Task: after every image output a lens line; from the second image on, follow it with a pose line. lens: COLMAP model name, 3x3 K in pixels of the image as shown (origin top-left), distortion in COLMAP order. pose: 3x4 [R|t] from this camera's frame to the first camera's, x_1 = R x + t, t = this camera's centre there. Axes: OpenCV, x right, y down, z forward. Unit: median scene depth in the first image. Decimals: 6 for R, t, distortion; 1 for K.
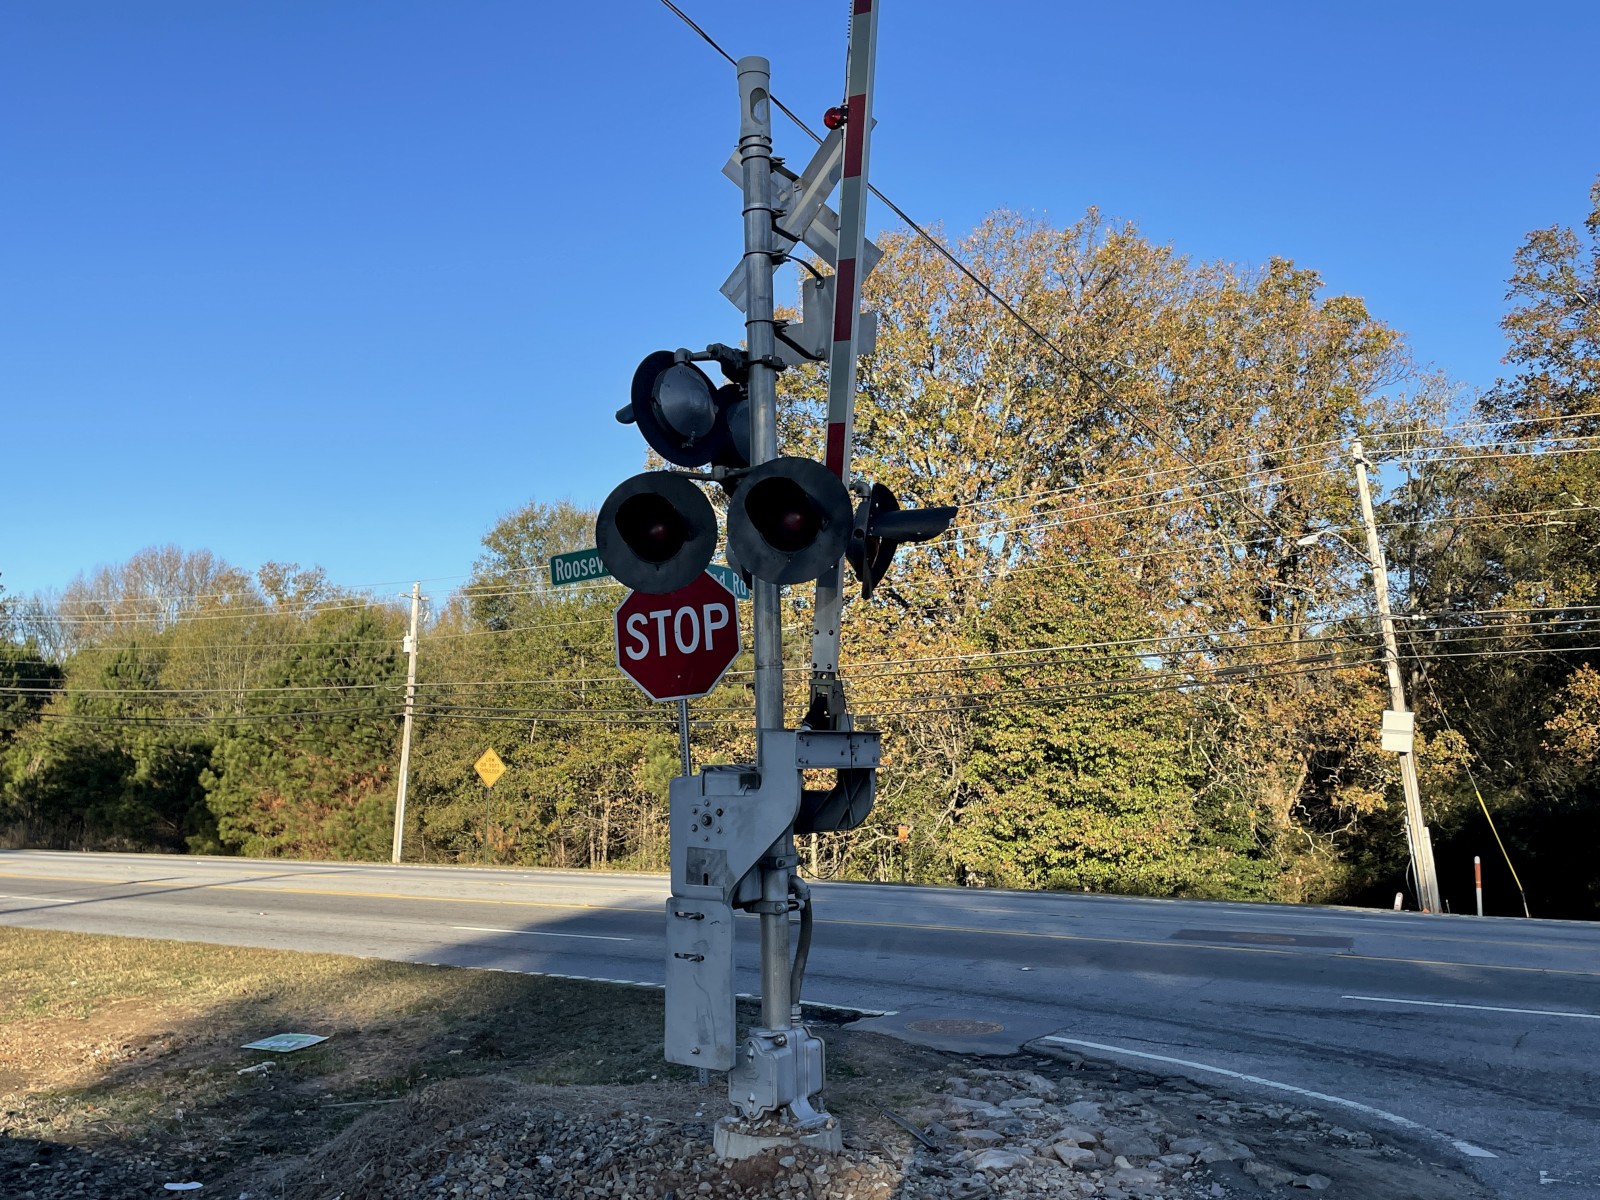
lens RADIAL K [[1464.7, 0, 814.0], [0, 1464.7, 566.9], [0, 0, 1]] dist [0.031287, 0.000000]
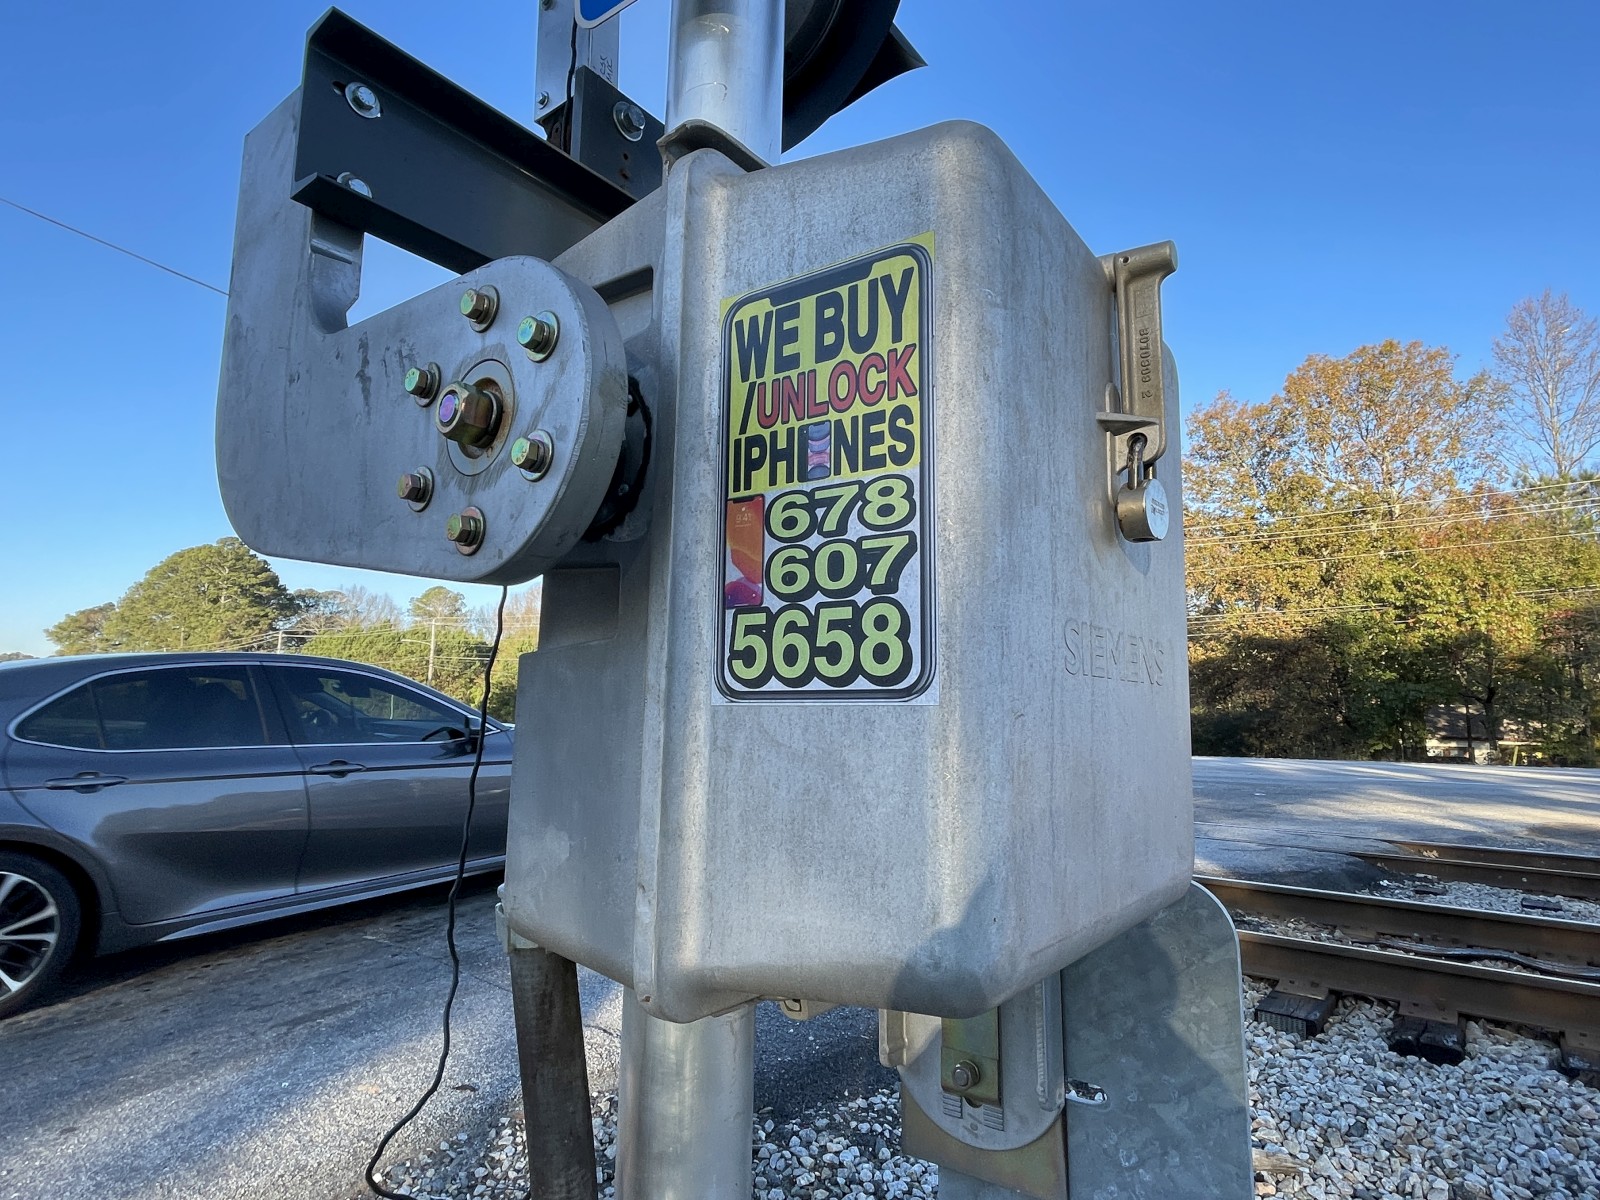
lens RADIAL K [[867.8, 0, 800.0], [0, 867.8, 597.2], [0, 0, 1]] dist [-0.012603, 0.000645]
pose [[0.991257, -0.014907, -0.131103, 0.120362], [0.017015, 0.999743, 0.014972, -0.023630], [0.130846, -0.017071, 0.991256, -0.243709]]
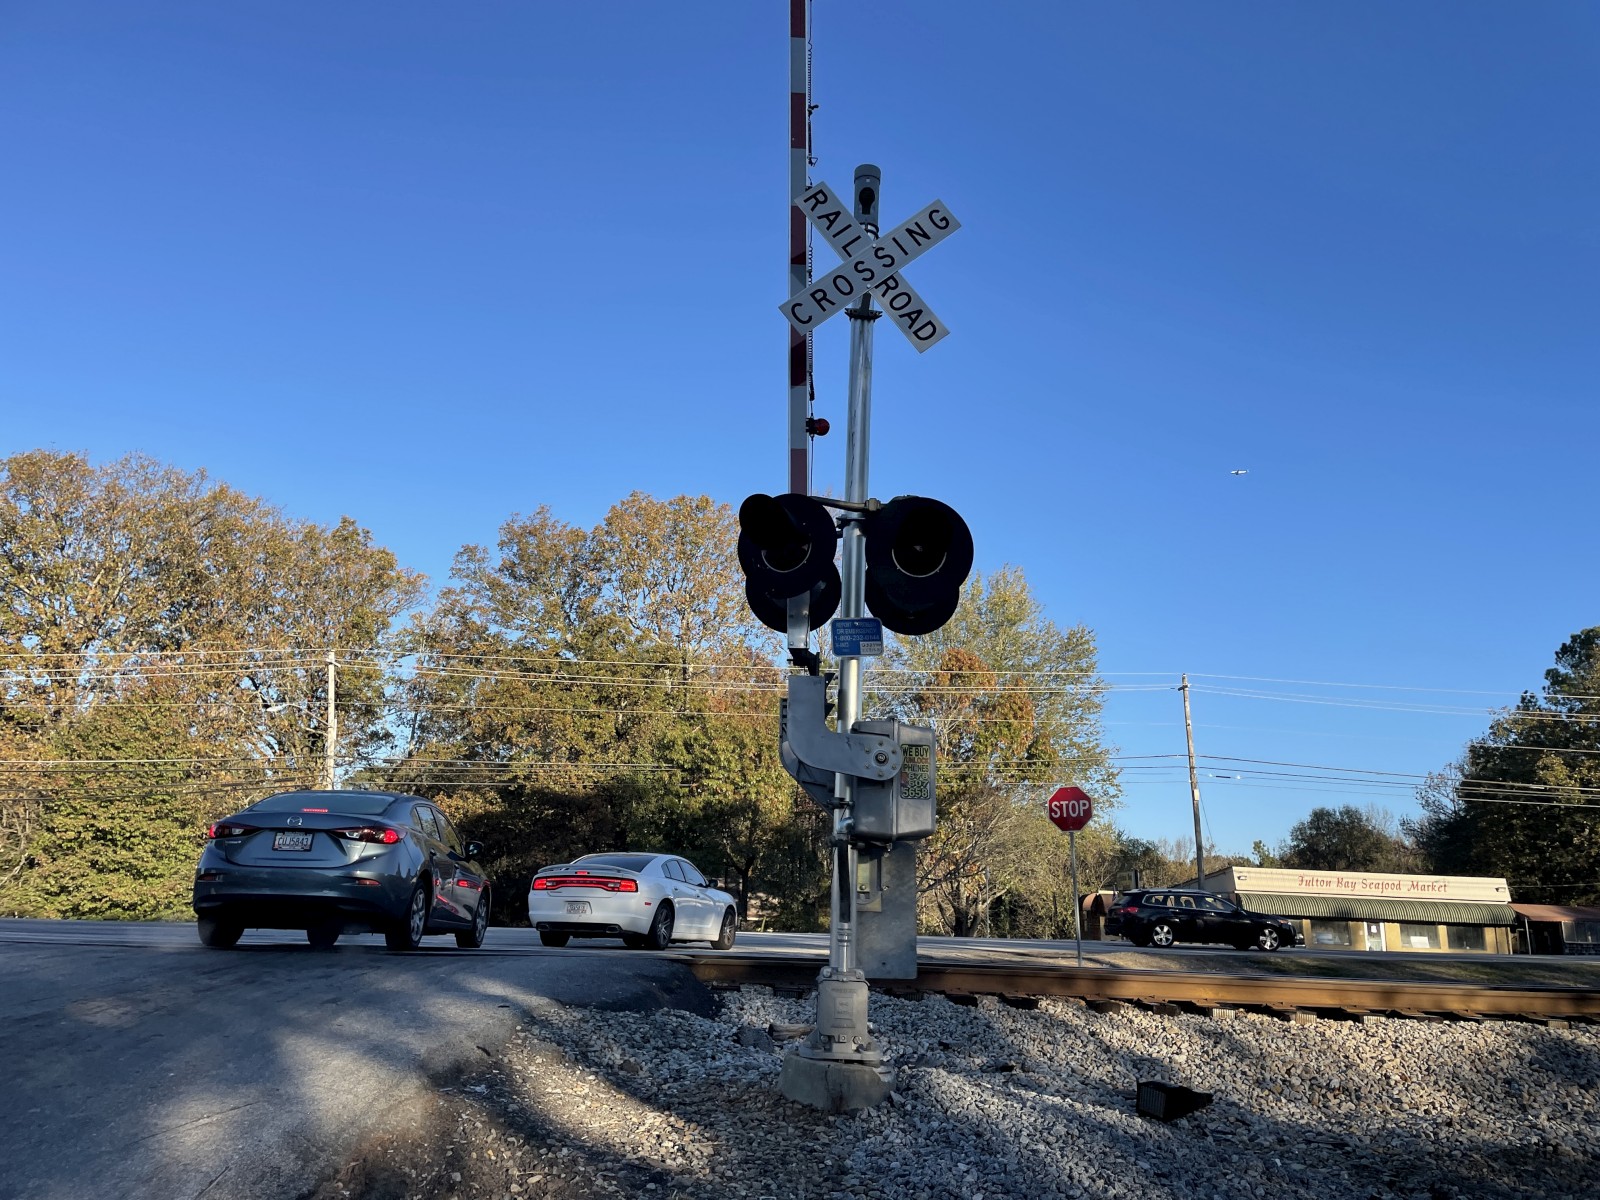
lens RADIAL K [[1181.4, 0, 806.9], [0, 1181.4, 592.0], [0, 0, 1]] dist [0.087267, -0.104276]
pose [[0.817409, 0.158895, 0.553711, 0.033467], [-0.105445, 0.986237, -0.127352, -0.026886], [-0.566326, 0.045712, 0.822913, -0.333246]]
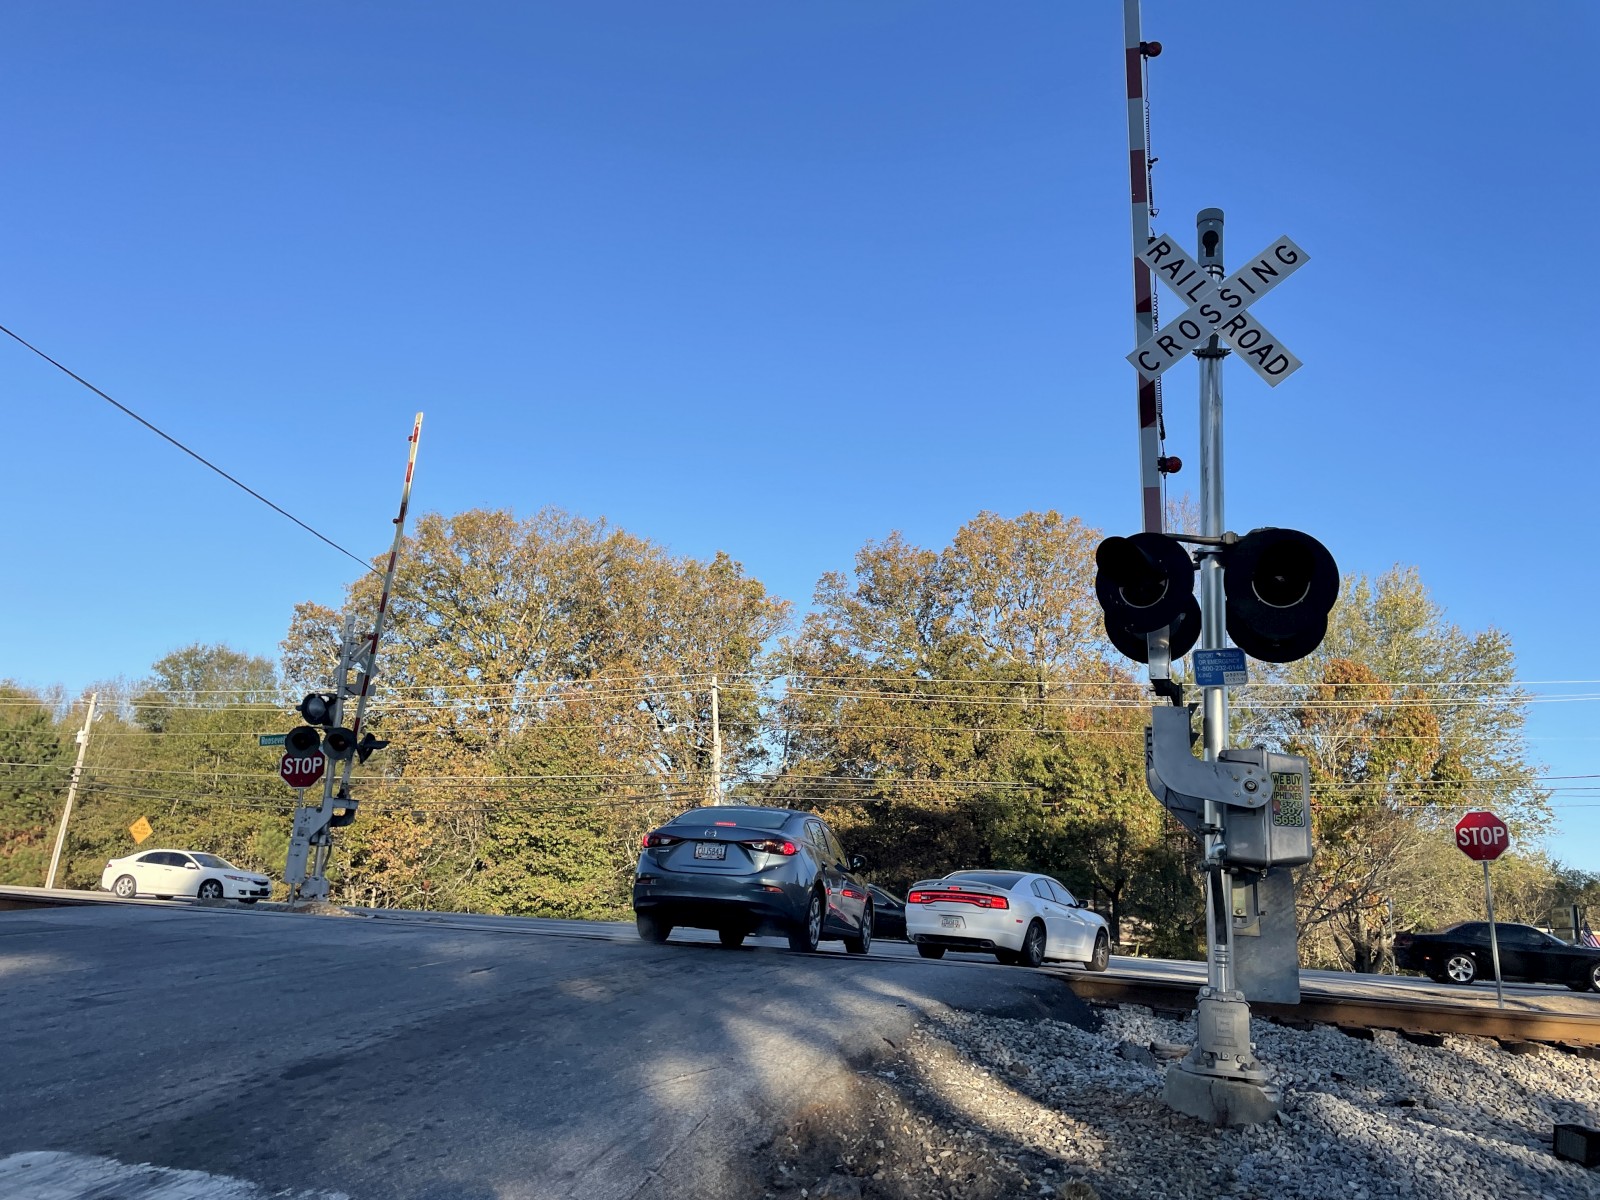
lens RADIAL K [[1181.4, 0, 812.3], [0, 1181.4, 583.8], [0, 0, 1]] dist [0.087267, -0.104276]
pose [[0.946989, 0.129449, 0.294033, 0.025731], [-0.098398, 0.988113, -0.118113, -0.028022], [-0.305827, 0.082919, 0.948469, -0.344507]]
